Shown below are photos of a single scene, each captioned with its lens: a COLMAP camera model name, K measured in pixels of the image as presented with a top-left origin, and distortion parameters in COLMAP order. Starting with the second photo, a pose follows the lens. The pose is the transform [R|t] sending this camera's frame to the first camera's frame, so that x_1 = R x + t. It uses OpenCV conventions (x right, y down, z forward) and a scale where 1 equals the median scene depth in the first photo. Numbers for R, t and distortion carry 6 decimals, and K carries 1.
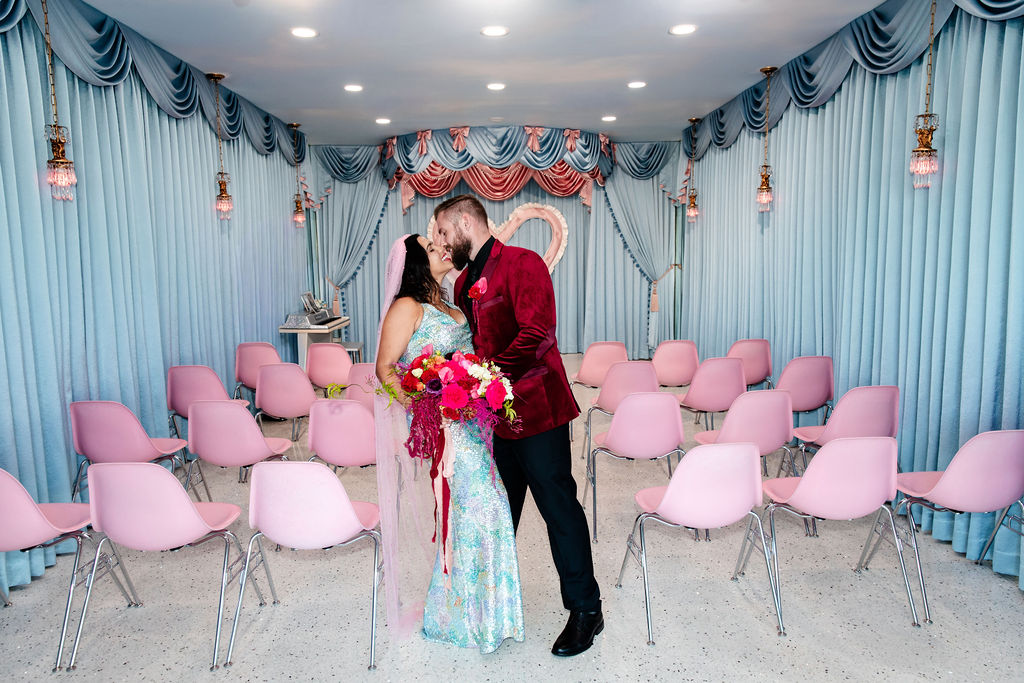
lens RADIAL K [[692.1, 0, 506.5], [0, 692.1, 338.4], [0, 0, 1]] dist [0.011758, 0.000025]
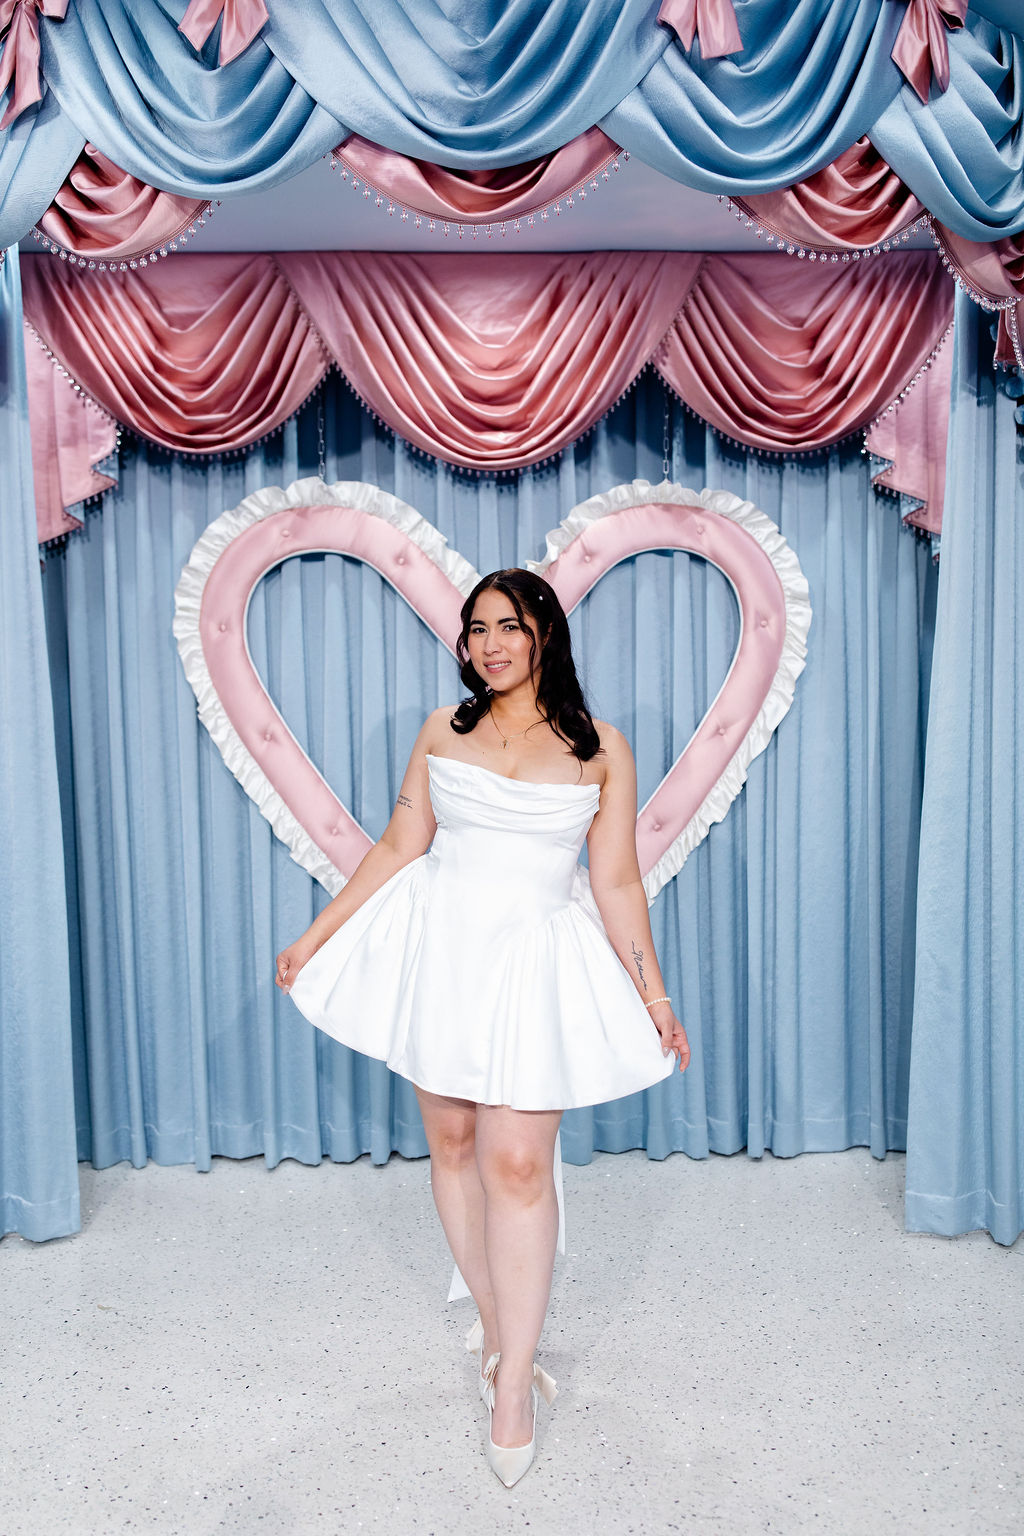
lens RADIAL K [[1539.6, 0, 513.1], [0, 1539.6, 766.8], [0, 0, 1]] dist [0.009114, 0.000000]
pose [[0.999829, 0.004998, -0.017822, 0.003511], [-0.006463, 0.996519, -0.083118, -0.076660], [0.017344, 0.083219, 0.996380, 0.619661]]
